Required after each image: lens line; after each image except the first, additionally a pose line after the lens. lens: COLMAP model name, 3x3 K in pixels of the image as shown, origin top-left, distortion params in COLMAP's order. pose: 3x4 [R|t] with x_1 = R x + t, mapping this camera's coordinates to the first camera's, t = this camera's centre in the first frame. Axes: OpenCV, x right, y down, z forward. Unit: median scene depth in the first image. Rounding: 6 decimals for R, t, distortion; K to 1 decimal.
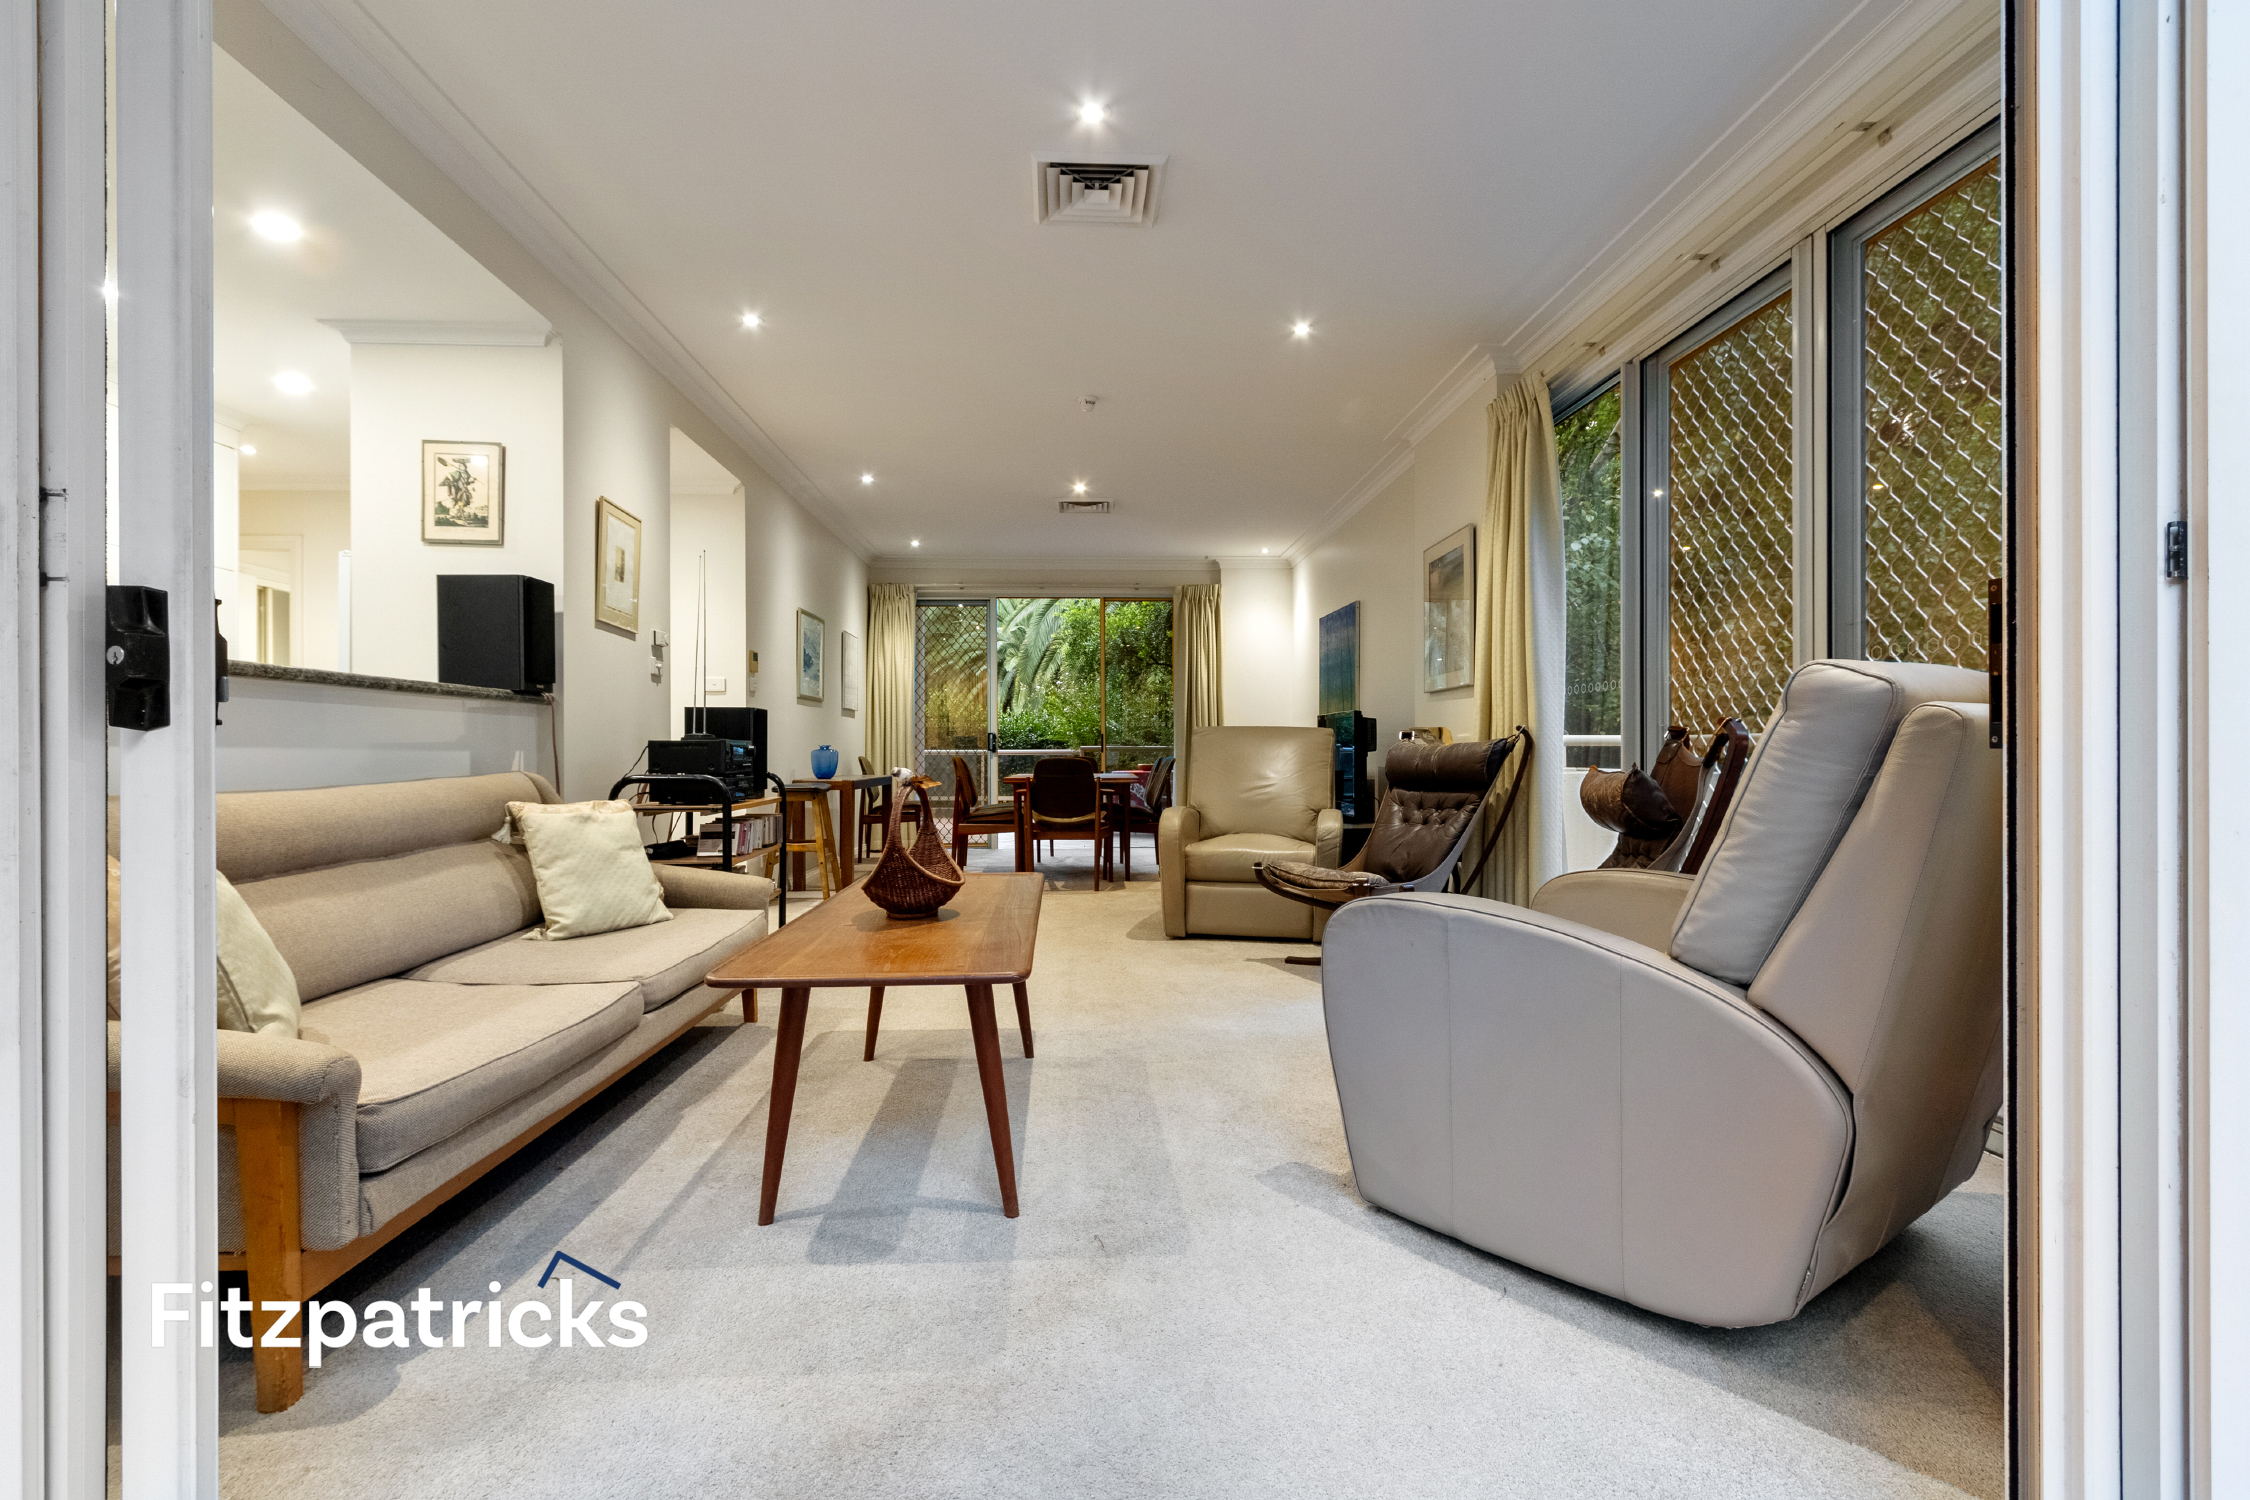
lens RADIAL K [[1043.3, 0, 1135.6], [0, 1043.3, 754.5], [0, 0, 1]] dist [-0.000831, -0.000038]
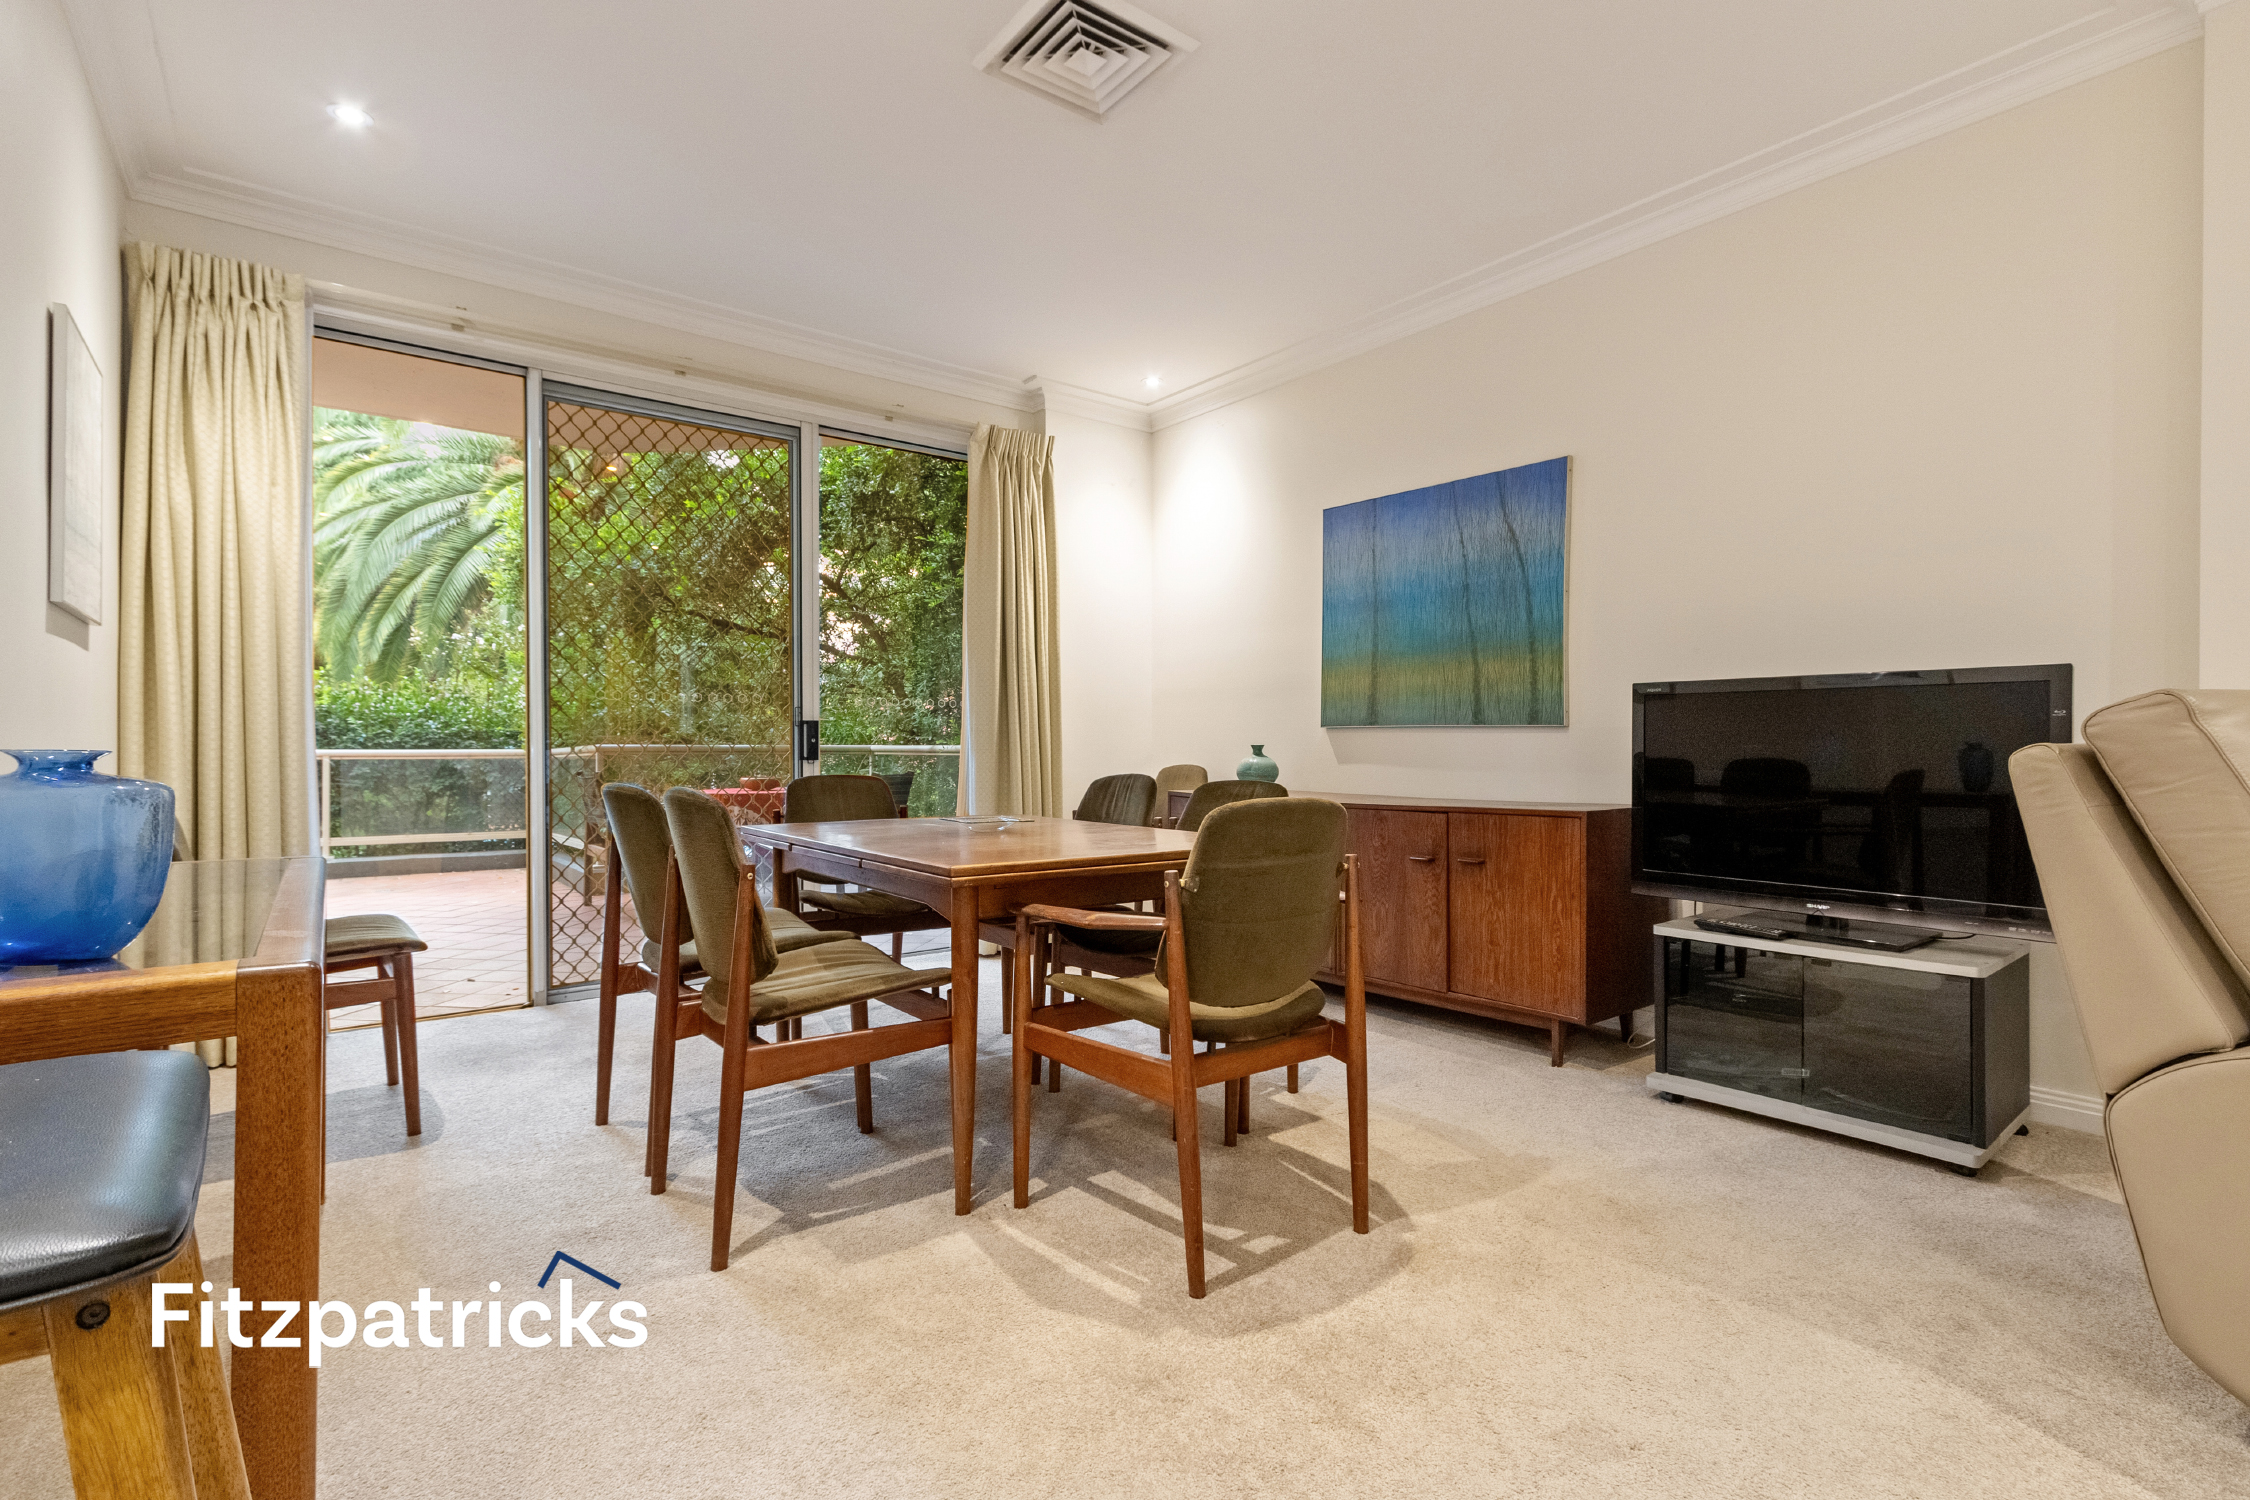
lens RADIAL K [[1024.5, 0, 1125.0], [0, 1024.5, 750.0], [0, 0, 1]] dist [0.000676, 0.000323]
pose [[0.819520, 0.001050, 0.573049, -0.251271], [-0.001231, 0.999999, -0.000073, -0.009742], [-0.573049, -0.000646, 0.819521, 0.772793]]
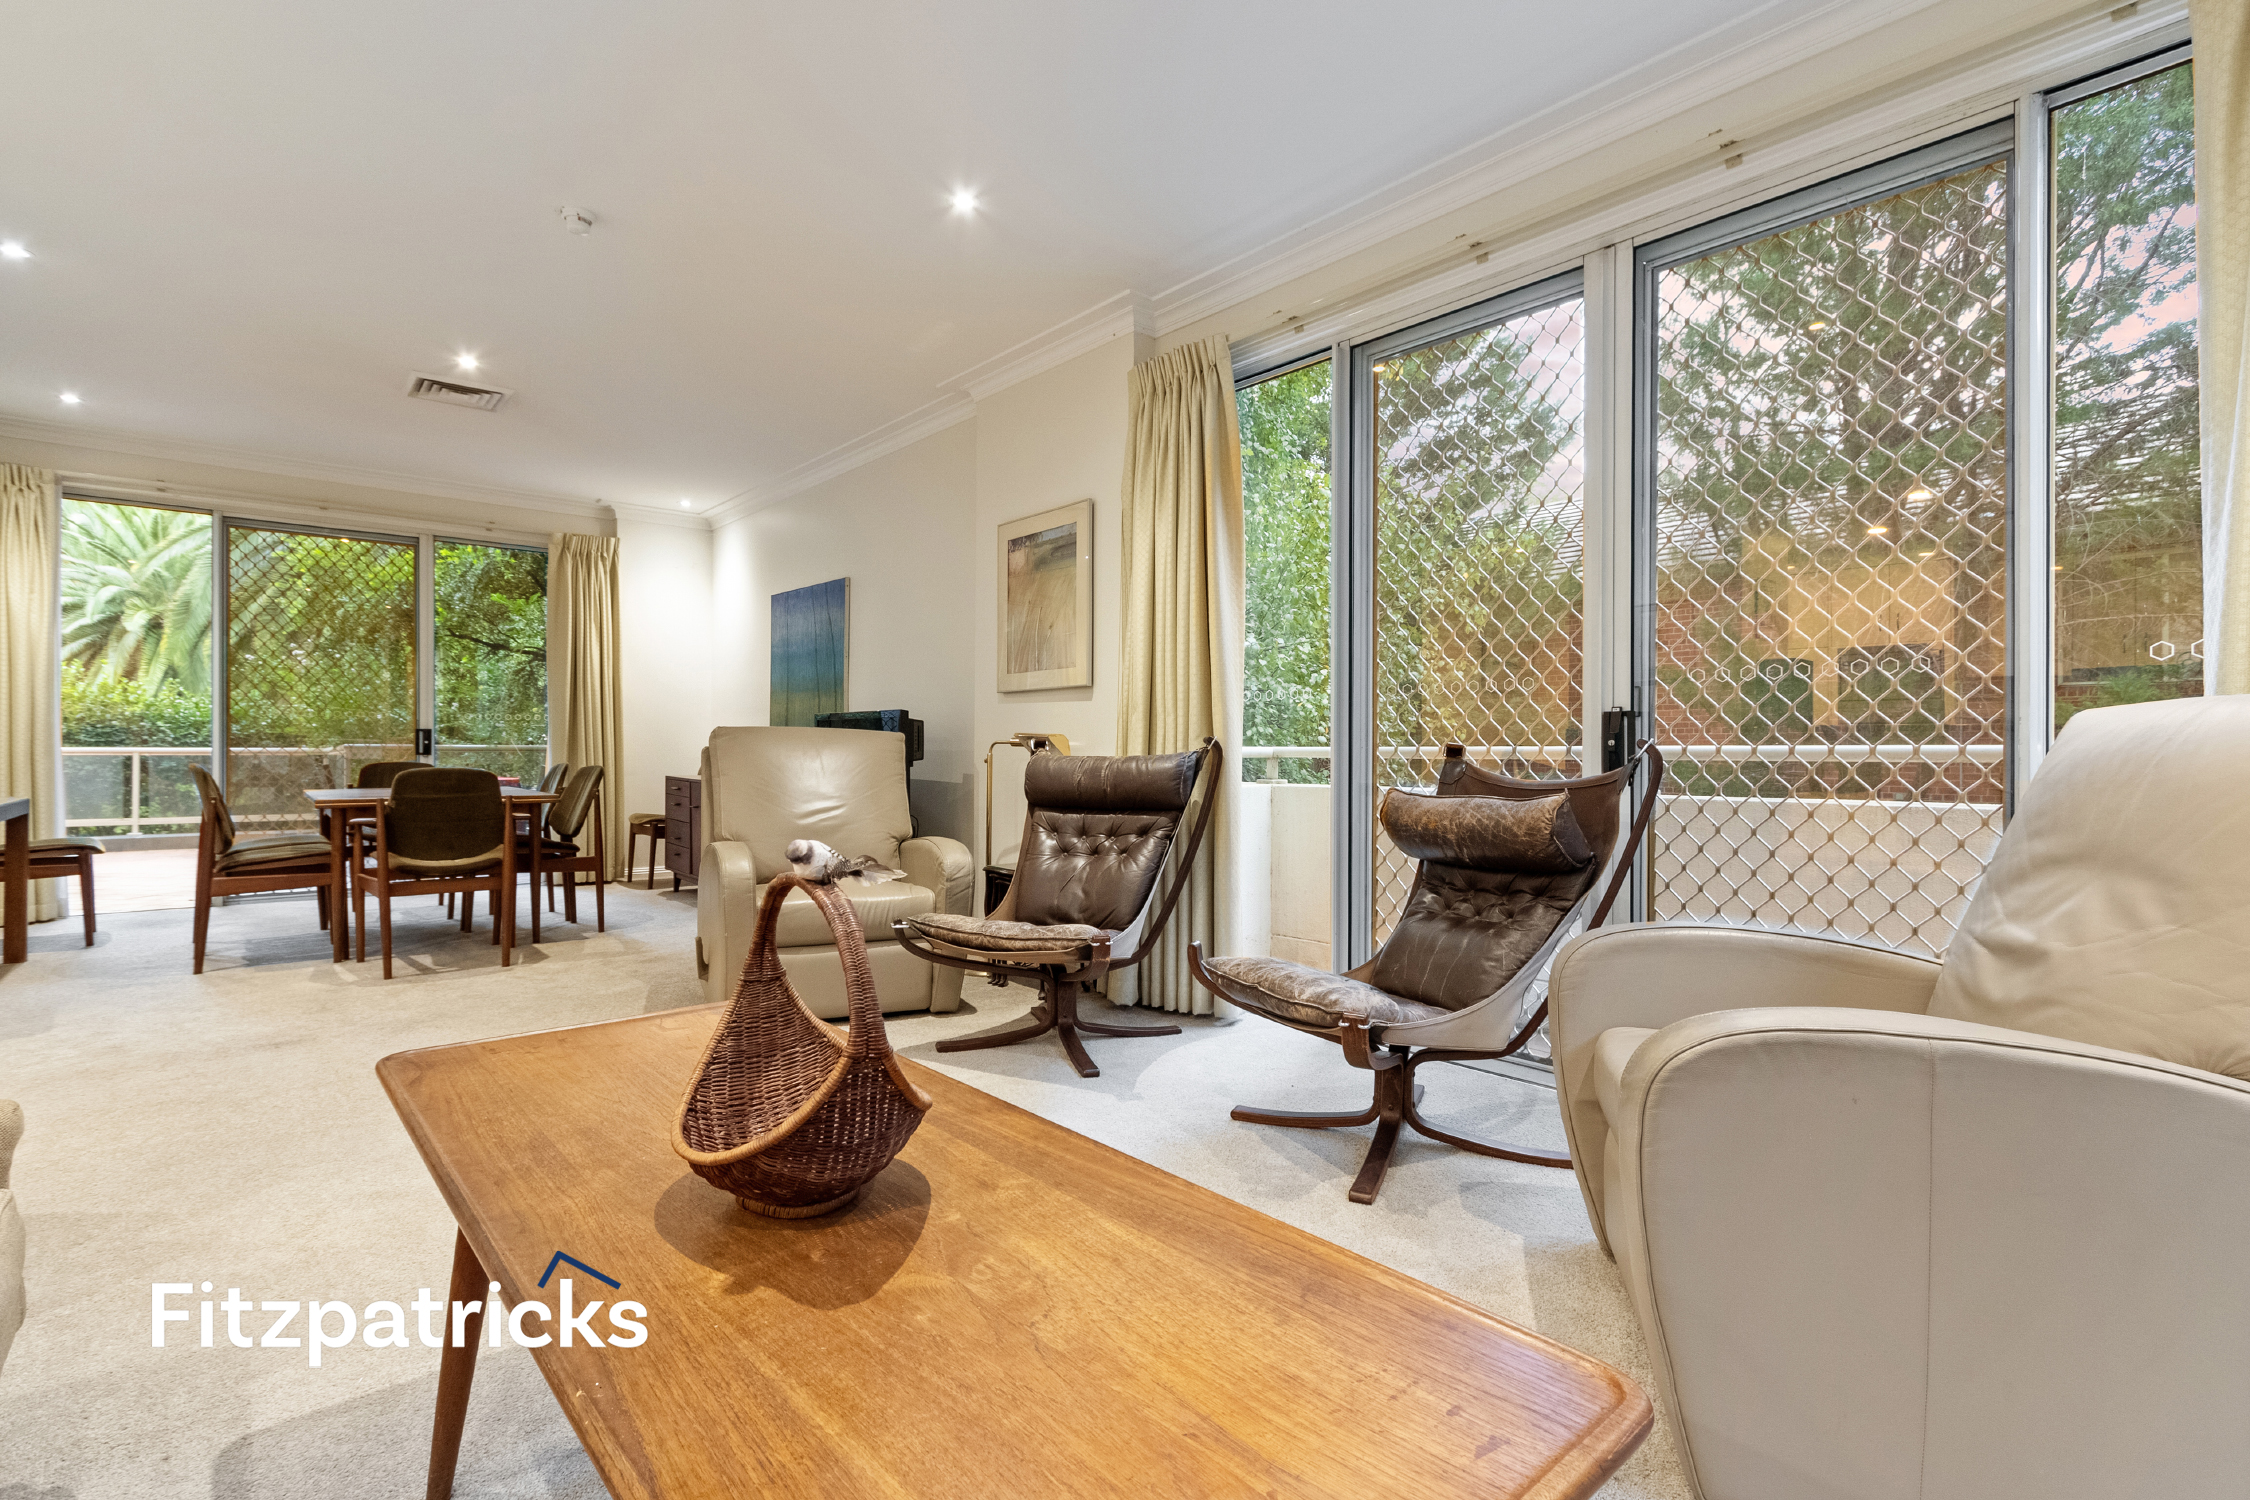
lens RADIAL K [[1043.3, 0, 1135.6], [0, 1043.3, 754.5], [0, 0, 1]] dist [-0.000831, -0.000038]
pose [[0.785771, 0.005612, 0.618492, -0.130068], [-0.006593, 0.999978, -0.000697, -0.007387], [-0.618483, -0.003530, 0.785790, 0.214210]]
